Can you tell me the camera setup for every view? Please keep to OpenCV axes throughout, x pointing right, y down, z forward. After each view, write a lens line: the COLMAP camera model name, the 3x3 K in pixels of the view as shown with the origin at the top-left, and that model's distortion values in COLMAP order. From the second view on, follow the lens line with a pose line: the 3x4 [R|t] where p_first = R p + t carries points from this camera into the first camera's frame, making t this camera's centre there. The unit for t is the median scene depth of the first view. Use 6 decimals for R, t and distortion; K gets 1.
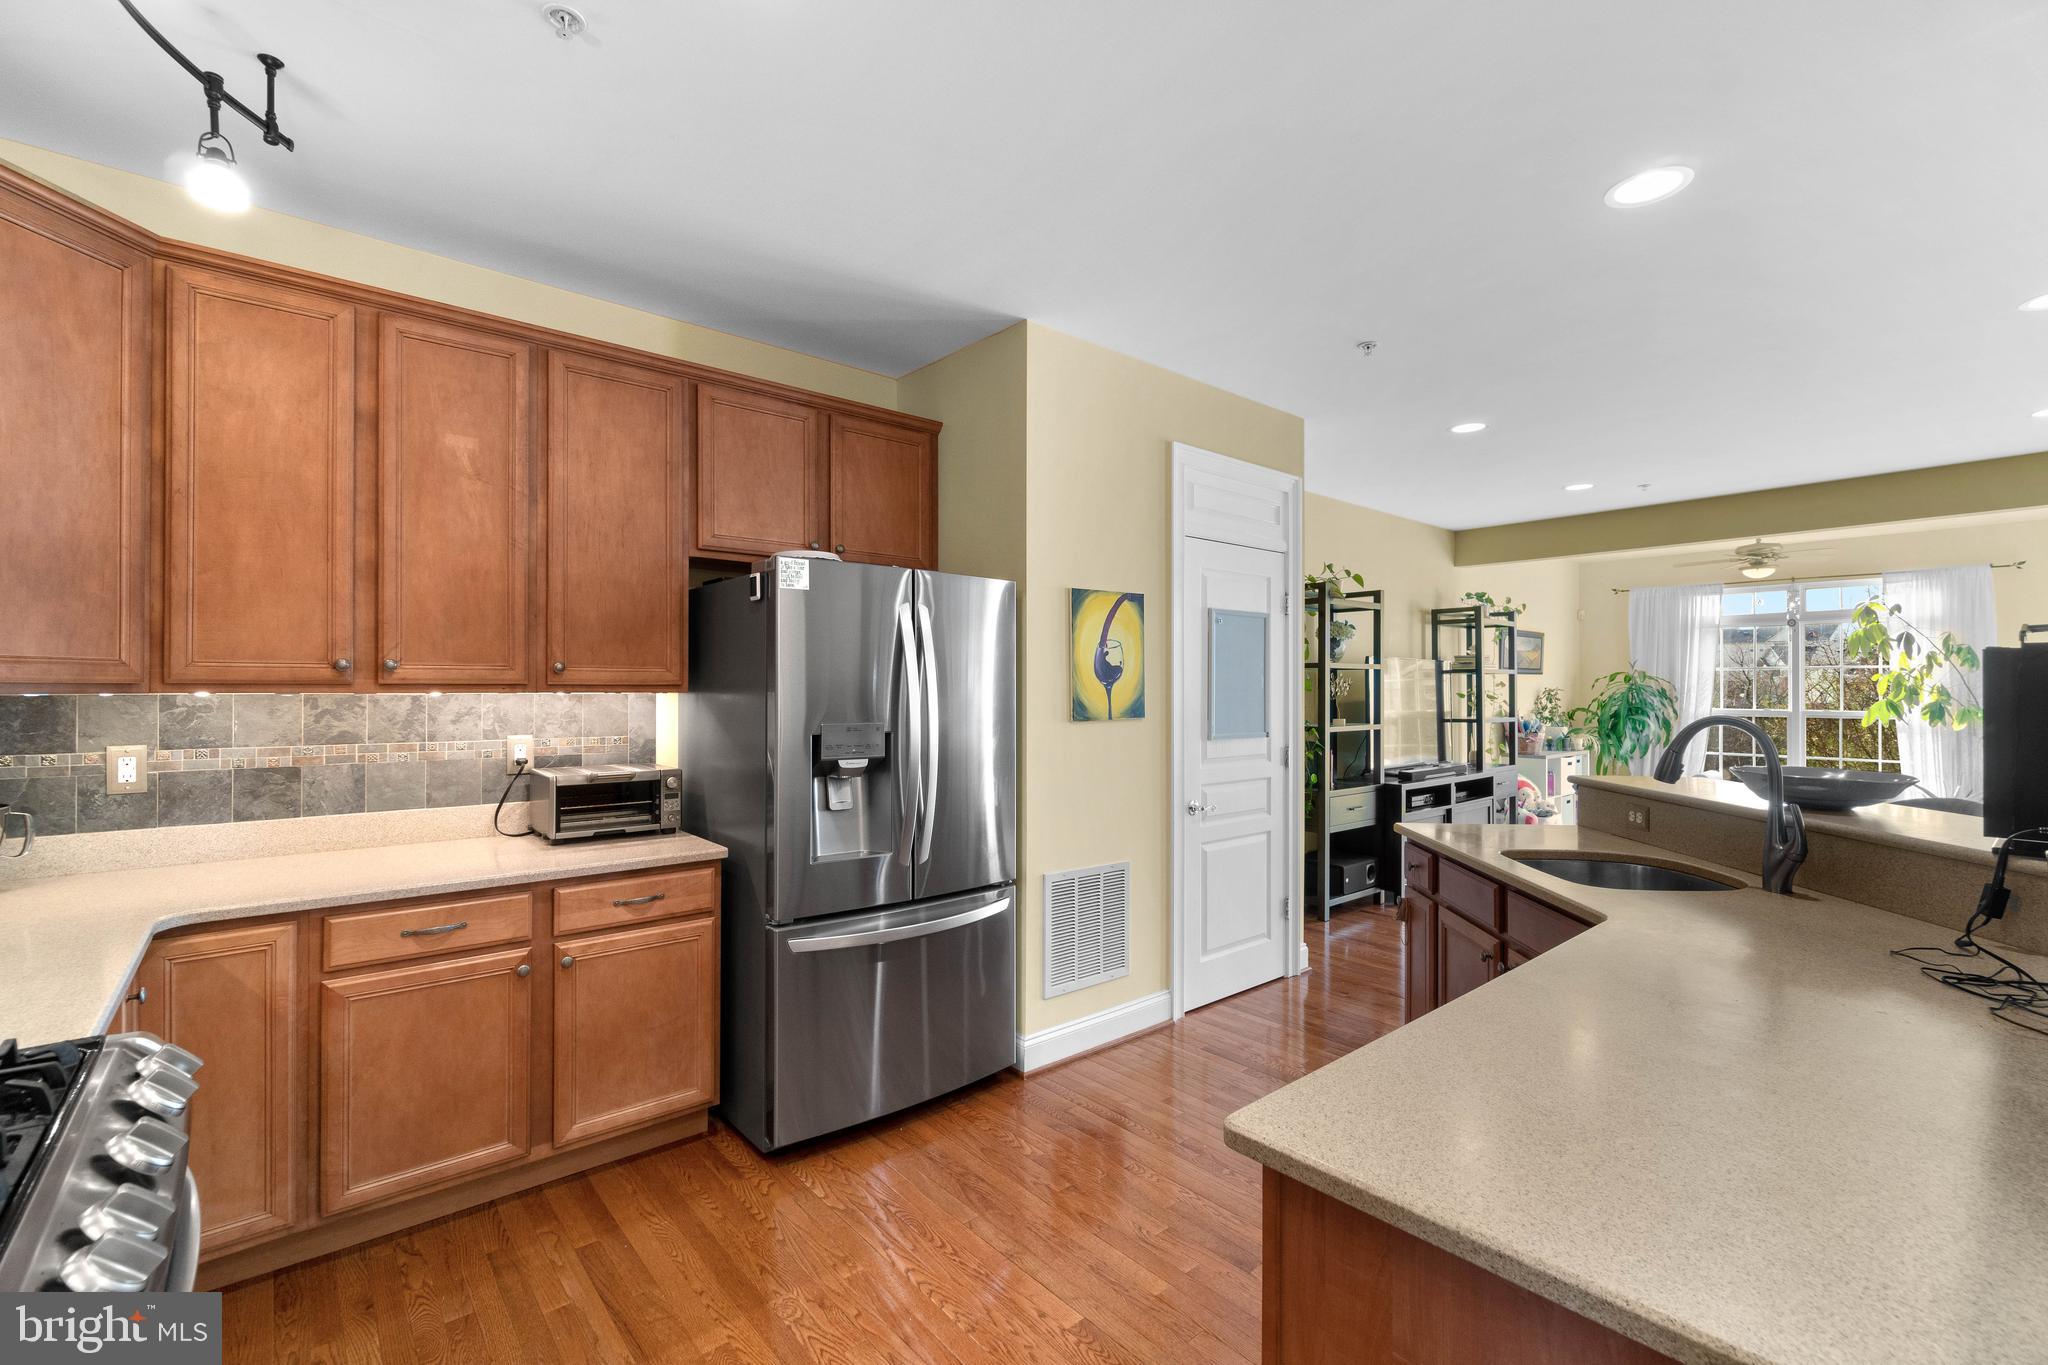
lens RADIAL K [[886.2, 0, 1012.4], [0, 886.2, 684.8], [0, 0, 1]] dist [-0.003440, 0.001467]
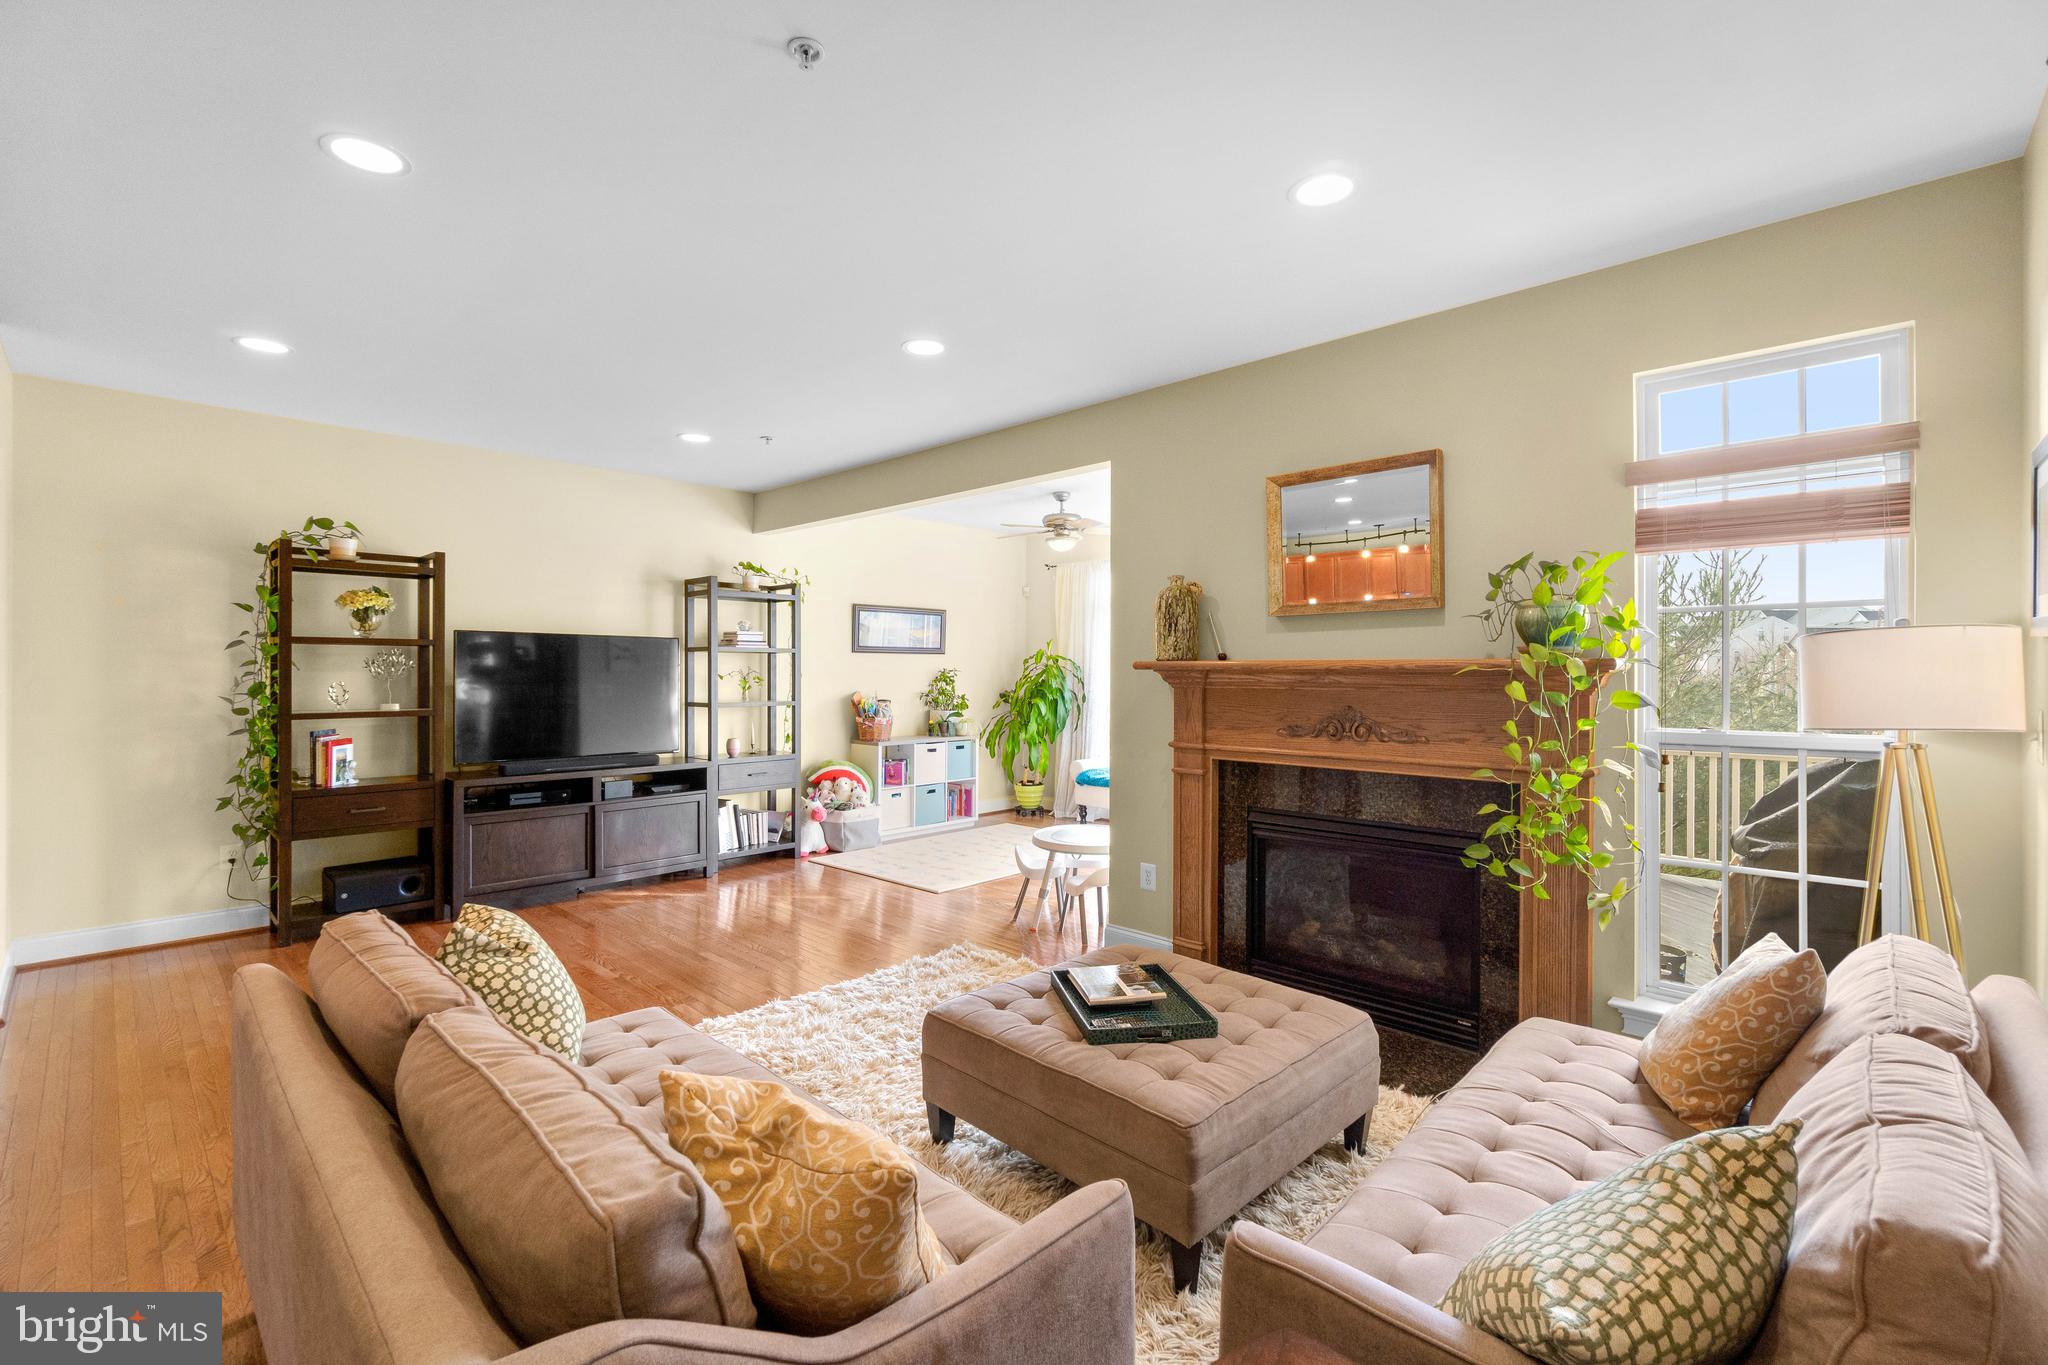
lens RADIAL K [[886.2, 0, 1022.4], [0, 886.2, 683.0], [0, 0, 1]] dist [-0.003440, 0.001467]
pose [[0.994782, 0.002089, 0.101999, 1.837891], [-0.004090, 0.999803, 0.019415, -0.000216], [-0.101939, -0.019730, 0.994595, 0.203373]]
